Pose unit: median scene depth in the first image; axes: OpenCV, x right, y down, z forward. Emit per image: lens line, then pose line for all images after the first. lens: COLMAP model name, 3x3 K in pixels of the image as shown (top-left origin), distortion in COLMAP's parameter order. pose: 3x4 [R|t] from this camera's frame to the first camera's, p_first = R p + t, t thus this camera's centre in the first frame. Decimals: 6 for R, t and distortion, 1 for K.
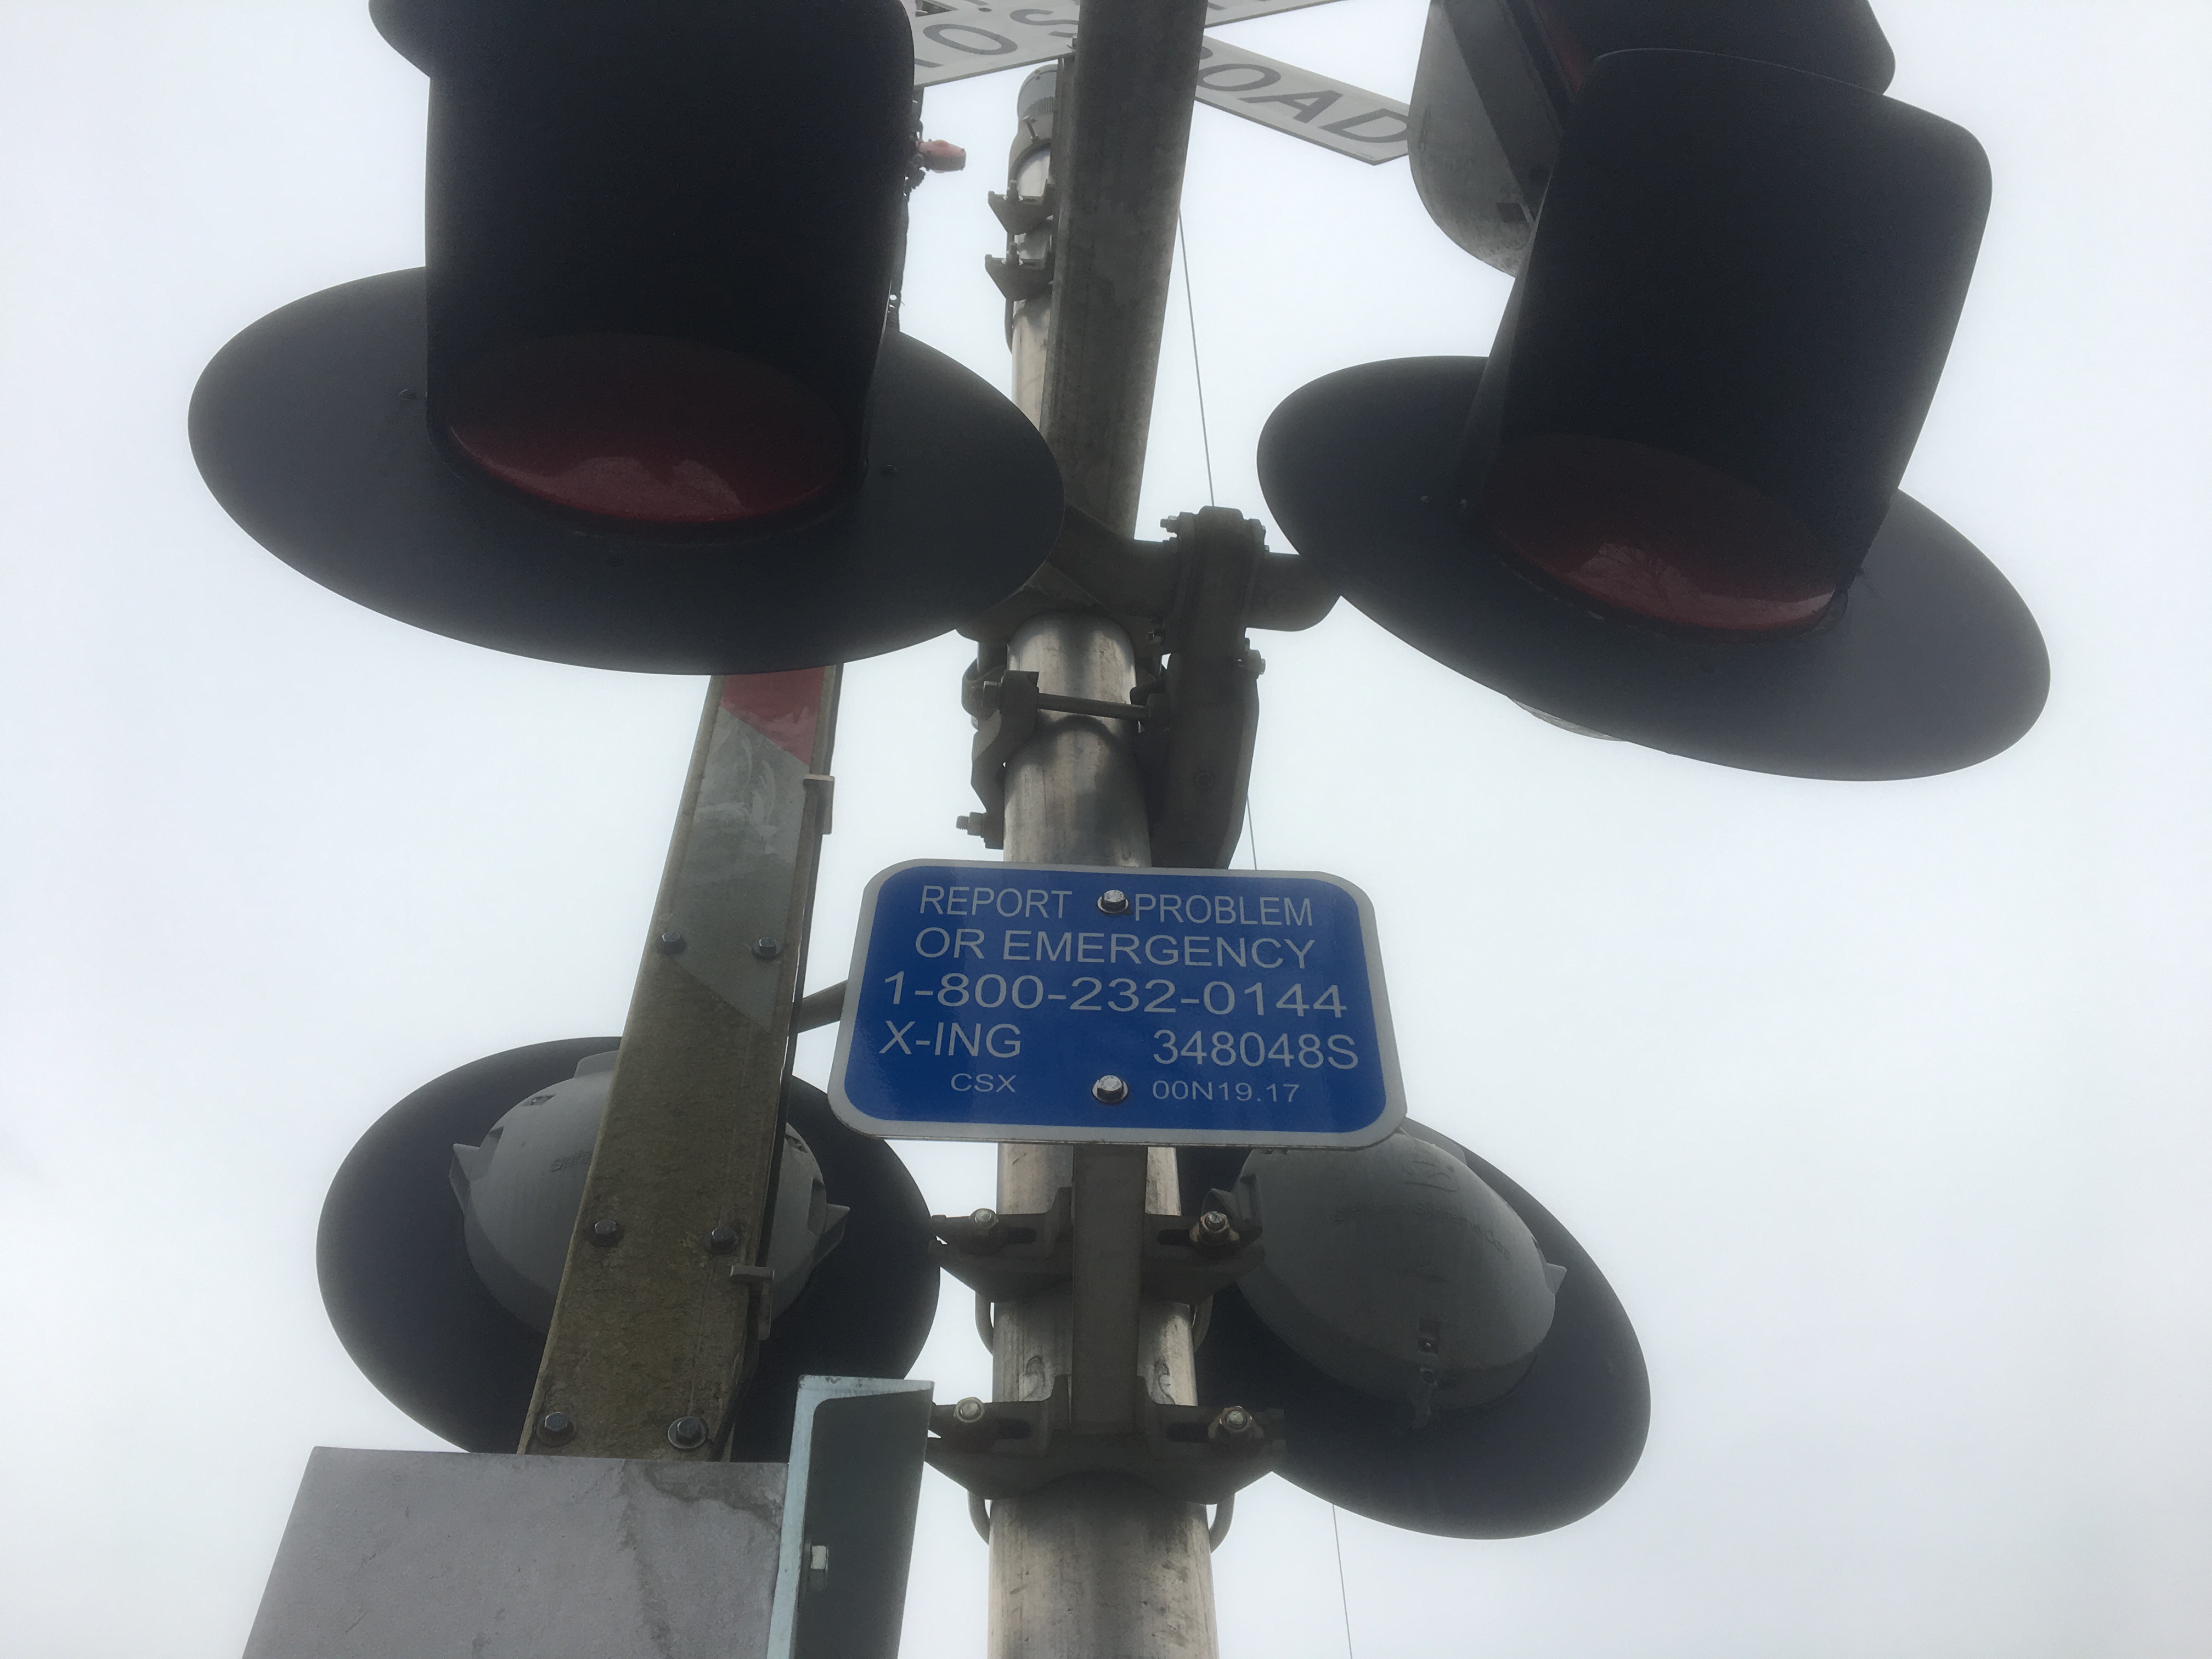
lens RADIAL K [[1861.8, 0, 1118.9], [0, 1861.8, 858.0], [0, 0, 1]] dist [0.112421, -0.201022]
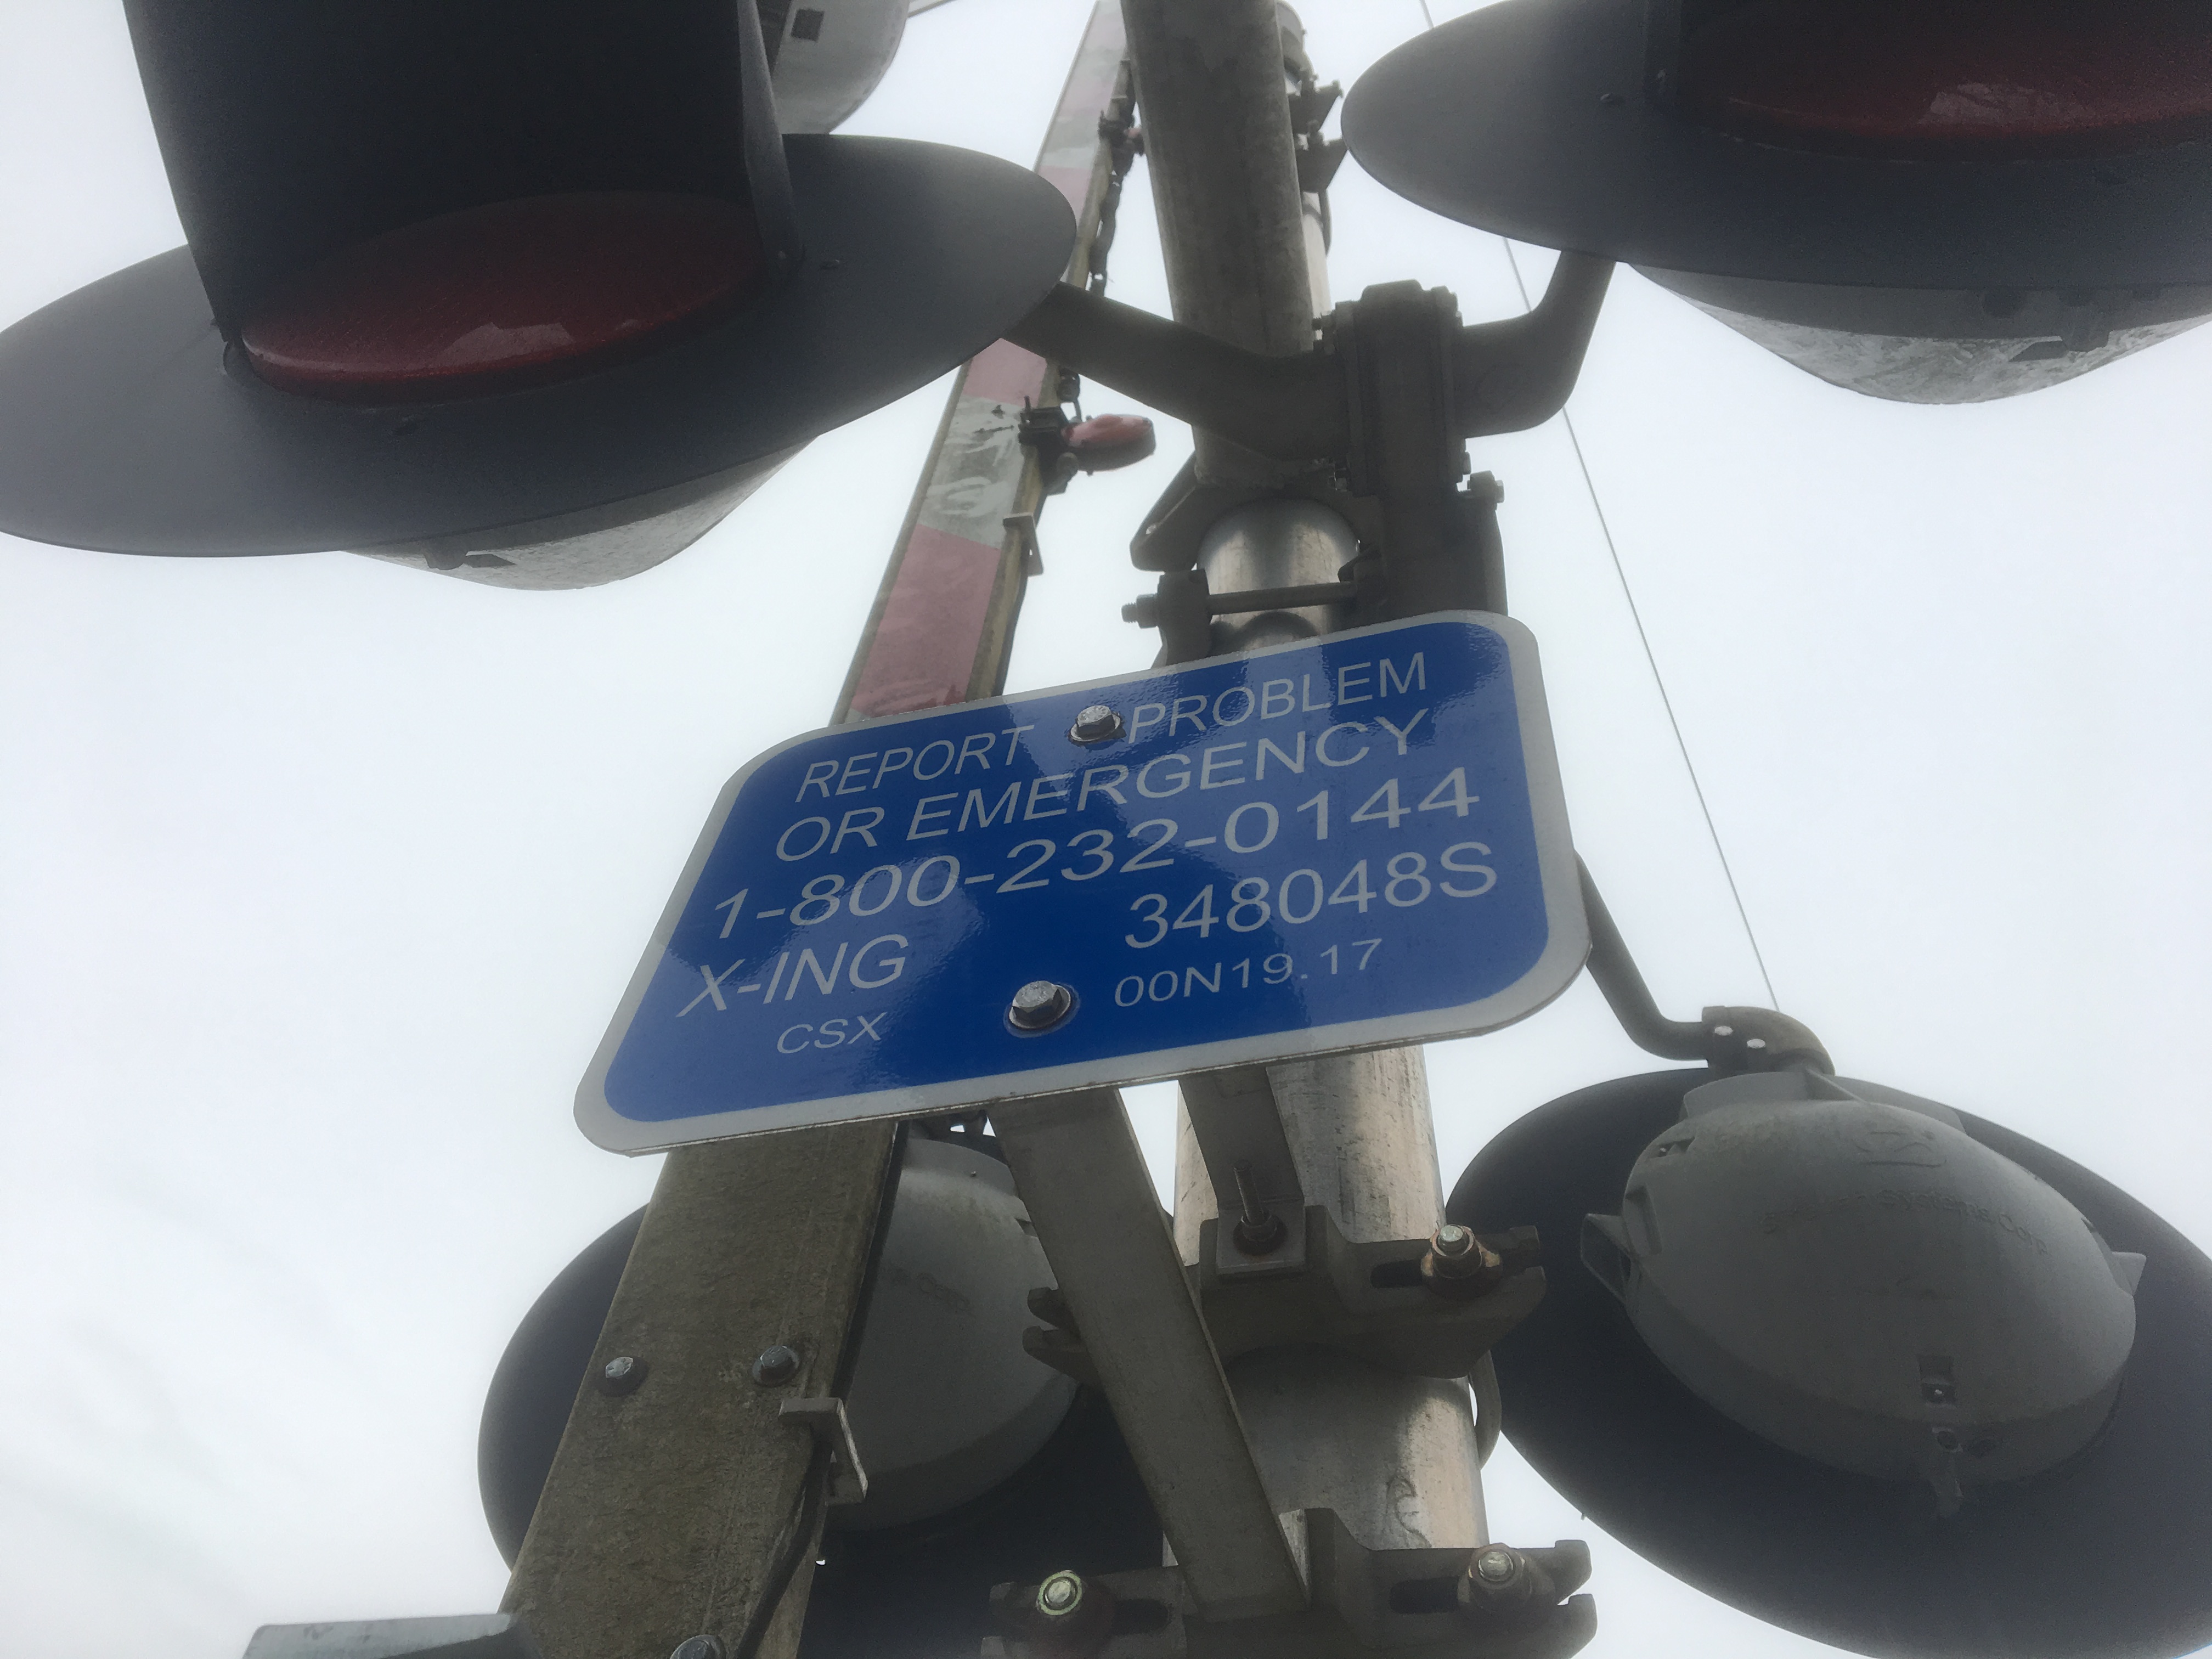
lens RADIAL K [[1879.1, 0, 1110.6], [0, 1879.1, 857.6], [0, 0, 1]] dist [0.055698, -0.046764]
pose [[0.950486, -0.191235, -0.244958, 0.149993], [0.177526, 0.981092, -0.077088, 0.119655], [0.255069, 0.029785, 0.966464, 0.438040]]
